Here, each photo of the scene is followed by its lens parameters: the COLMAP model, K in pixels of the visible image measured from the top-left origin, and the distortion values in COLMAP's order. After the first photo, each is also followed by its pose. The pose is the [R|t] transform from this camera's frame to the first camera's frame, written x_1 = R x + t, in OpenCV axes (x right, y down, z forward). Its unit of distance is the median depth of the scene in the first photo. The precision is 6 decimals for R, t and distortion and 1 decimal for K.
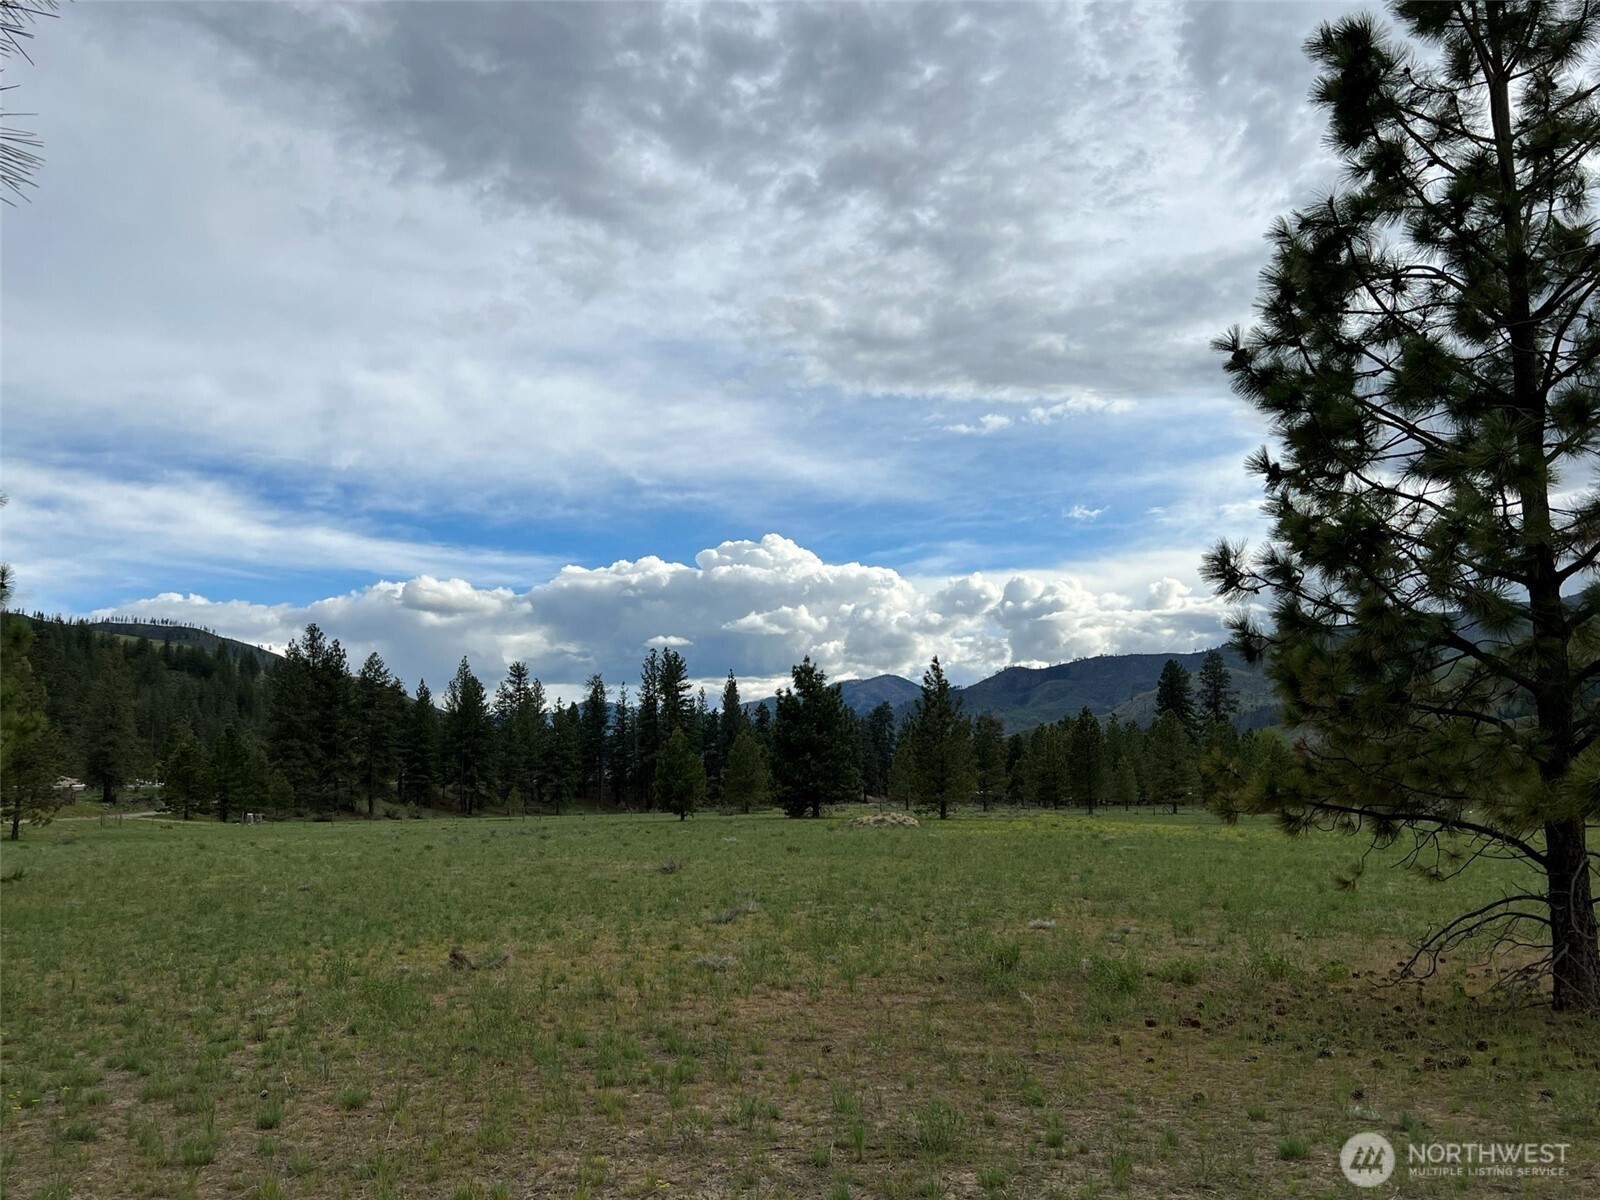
lens RADIAL K [[1291.7, 0, 804.2], [0, 1291.7, 592.3], [0, 0, 1]] dist [0.050186, -0.037474]
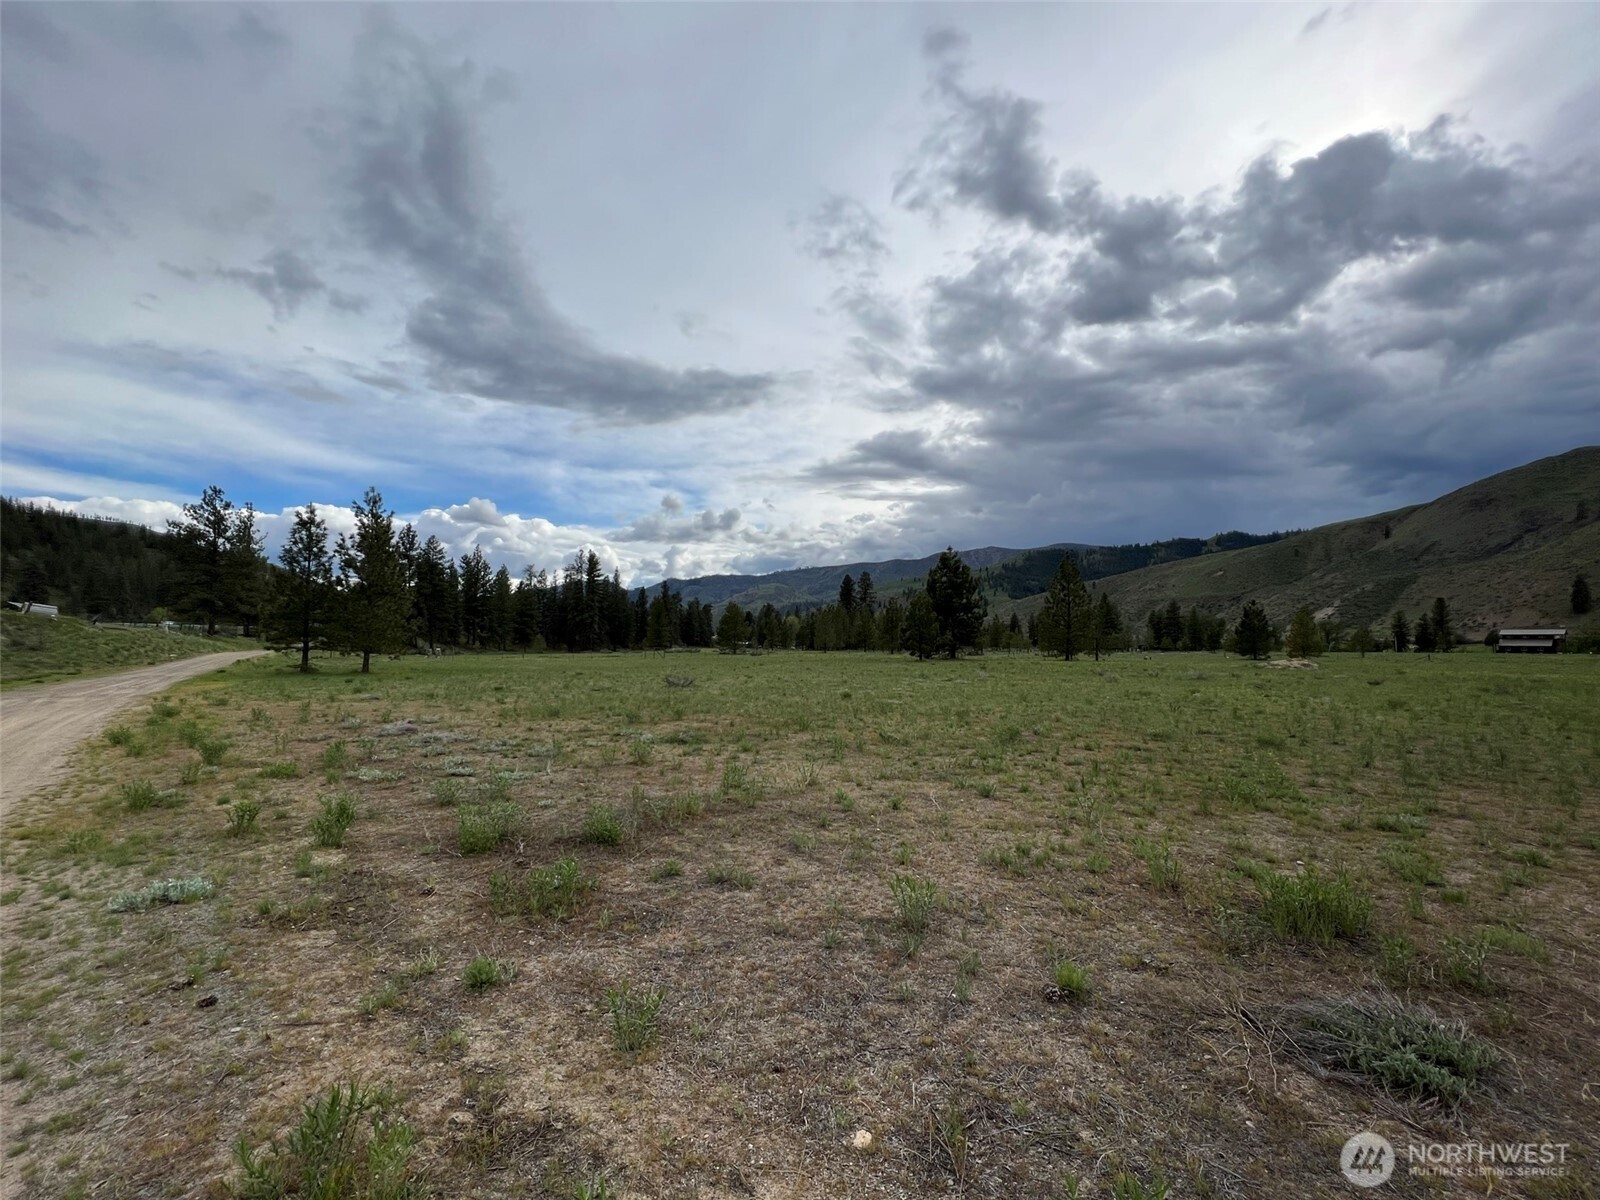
lens RADIAL K [[665.3, 0, 793.2], [0, 665.3, 614.6], [0, 0, 1]] dist [-0.021555, 0.001892]
pose [[0.930899, 0.028875, 0.364133, -0.179347], [-0.068405, 0.993015, 0.096131, 0.028407], [-0.358814, -0.114397, 0.926373, 0.165218]]
